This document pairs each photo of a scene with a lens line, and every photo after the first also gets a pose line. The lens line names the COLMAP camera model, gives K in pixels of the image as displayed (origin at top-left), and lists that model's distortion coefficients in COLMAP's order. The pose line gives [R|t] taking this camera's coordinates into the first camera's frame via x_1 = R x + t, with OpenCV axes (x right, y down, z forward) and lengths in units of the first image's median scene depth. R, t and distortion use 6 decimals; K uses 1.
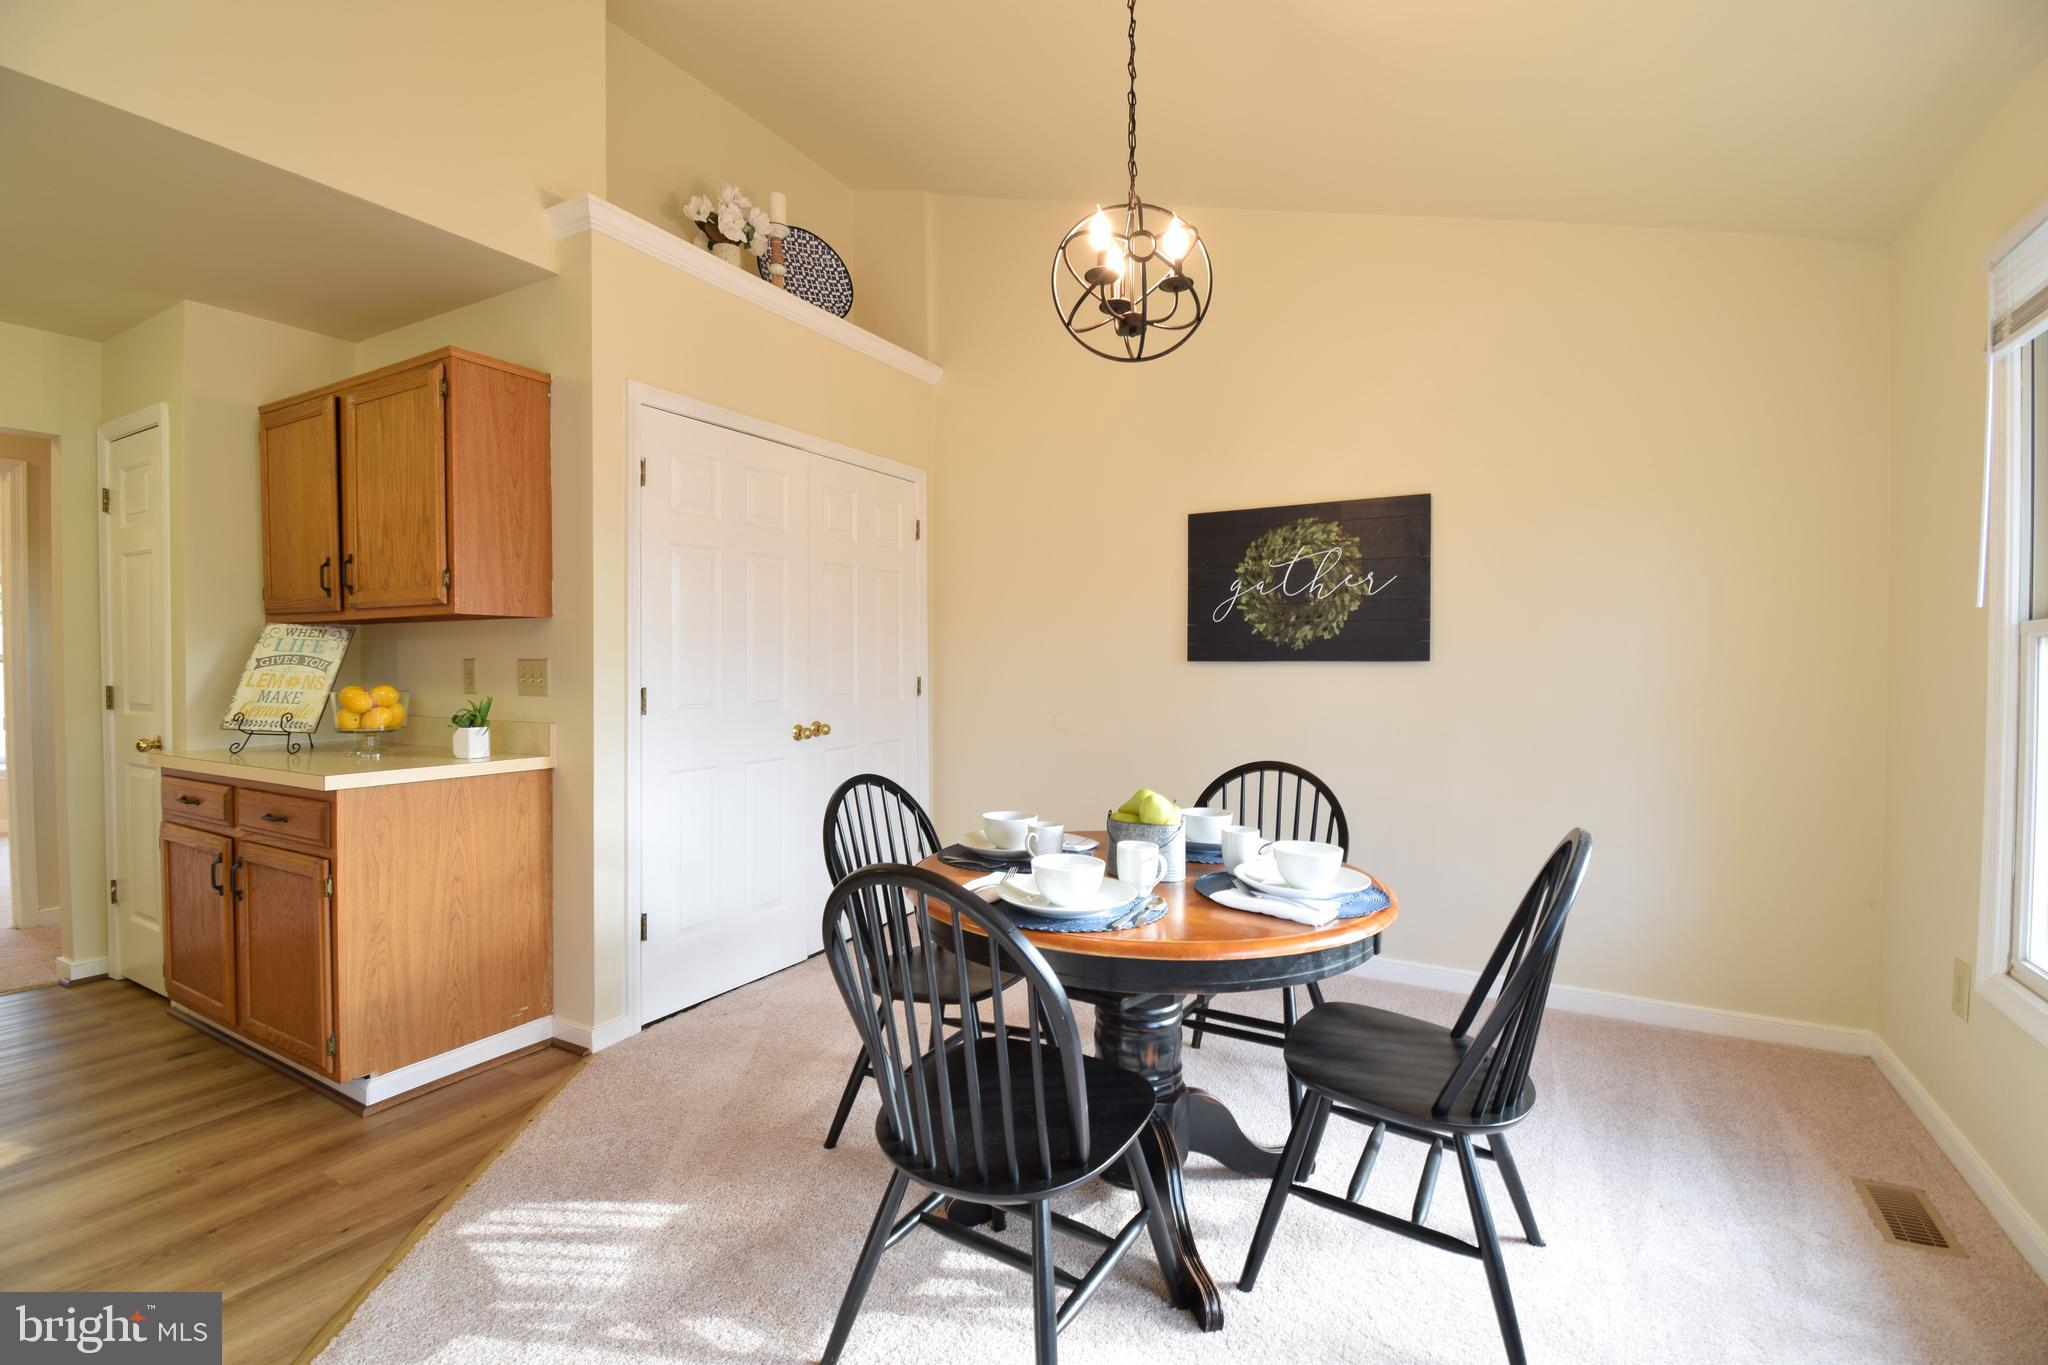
lens RADIAL K [[894.8, 0, 1028.9], [0, 894.8, 674.2], [0, 0, 1]] dist [0.003367, -0.018480]
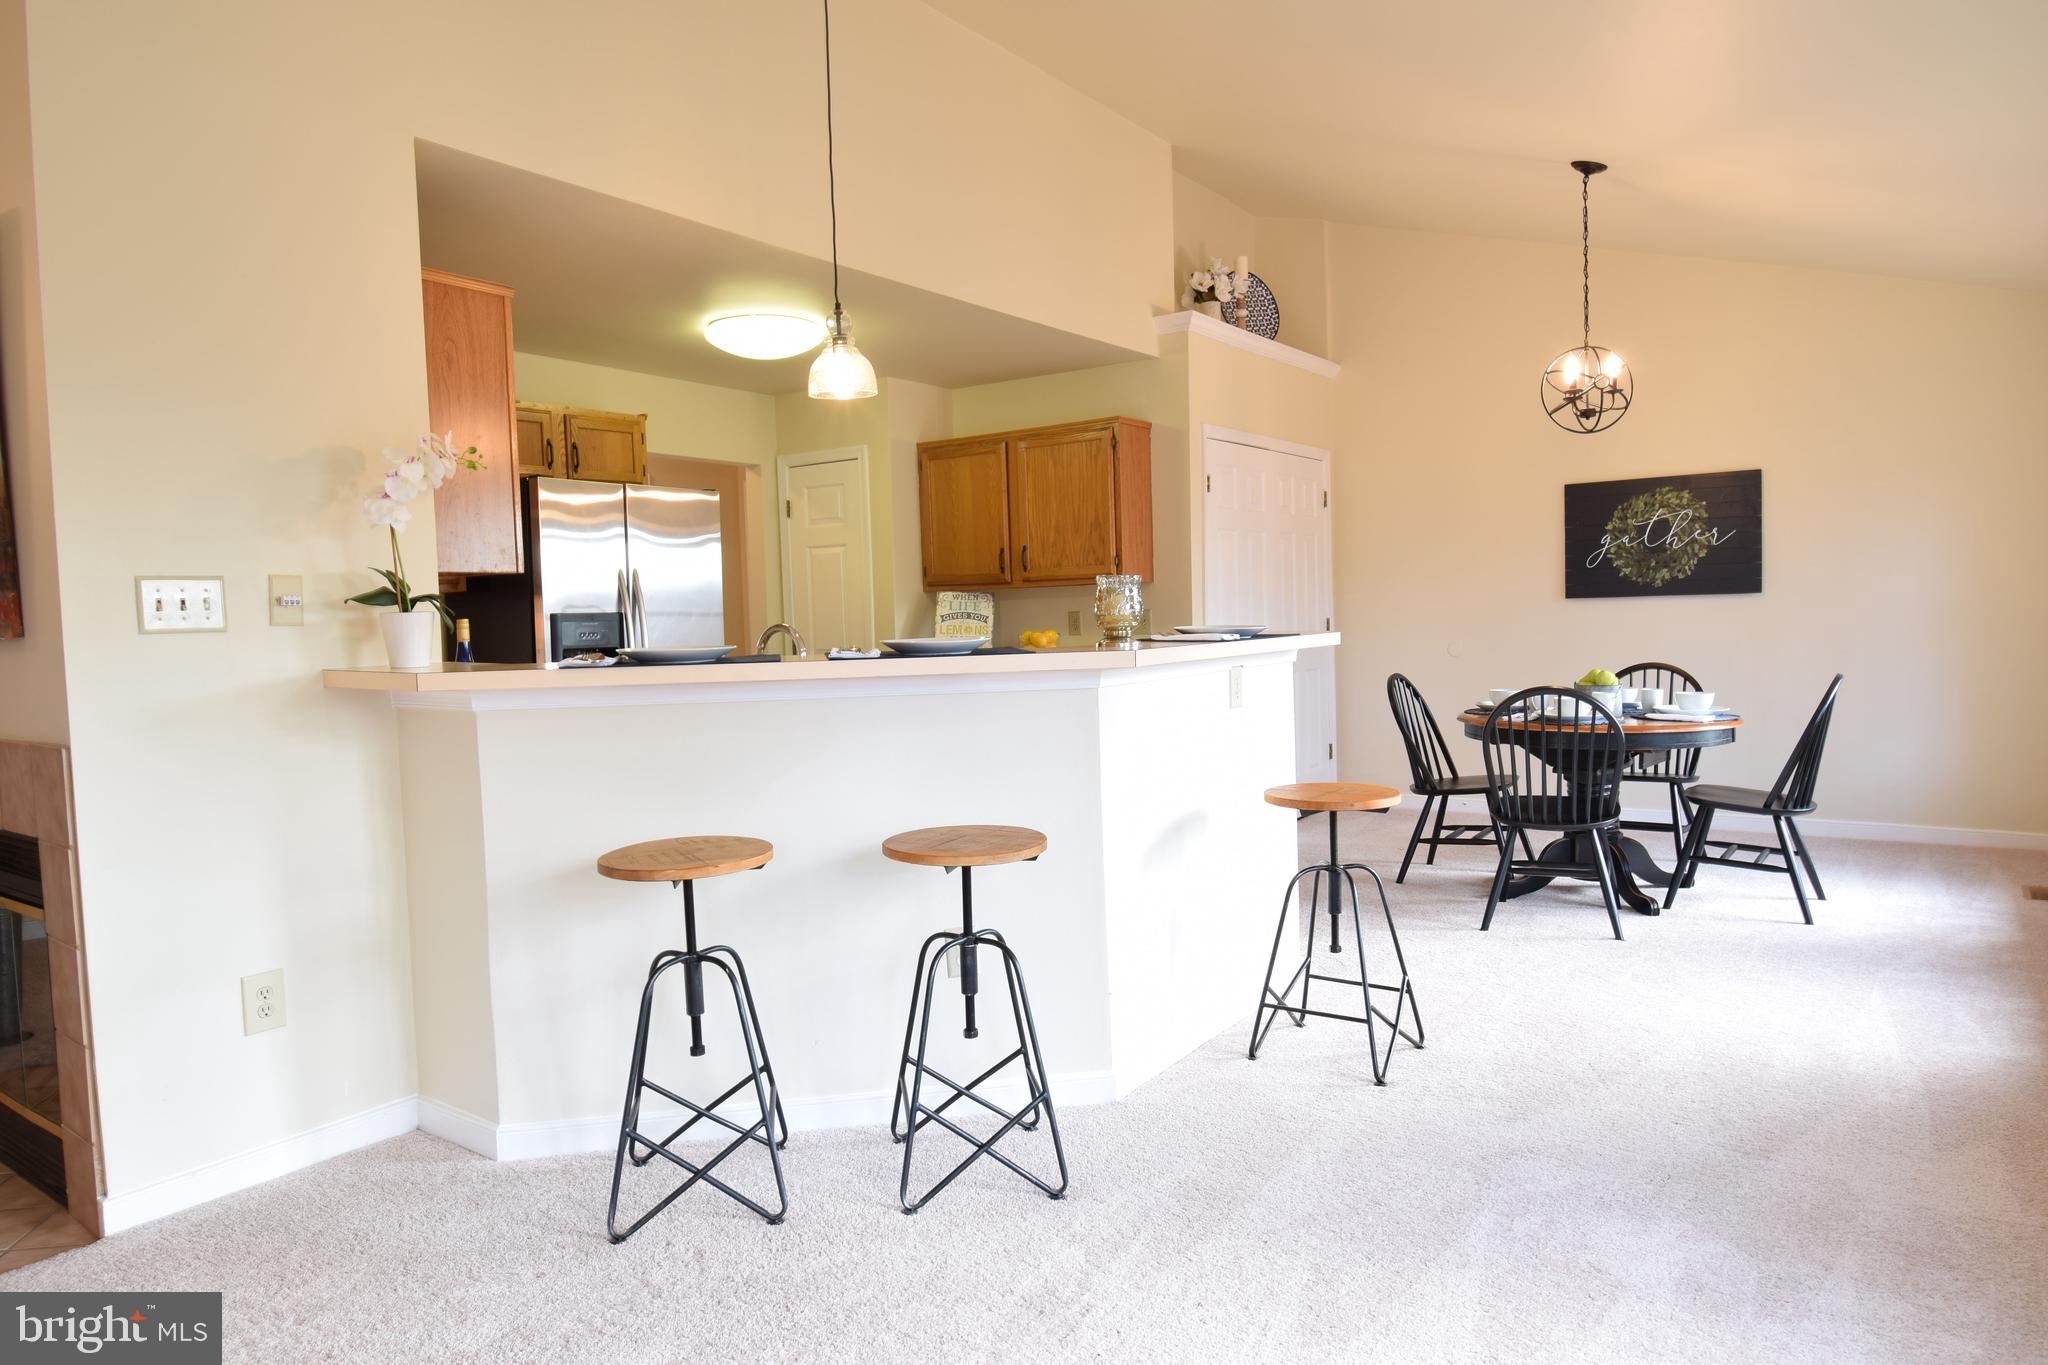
lens RADIAL K [[1249.0, 0, 1023.7], [0, 1249.0, 674.6], [0, 0, 1]] dist [-0.004813, -0.023482]
pose [[0.992831, -0.024494, -0.116992, -0.428001], [0.028721, 0.998989, 0.034578, 0.011762], [0.116027, -0.037691, 0.992531, -0.965270]]
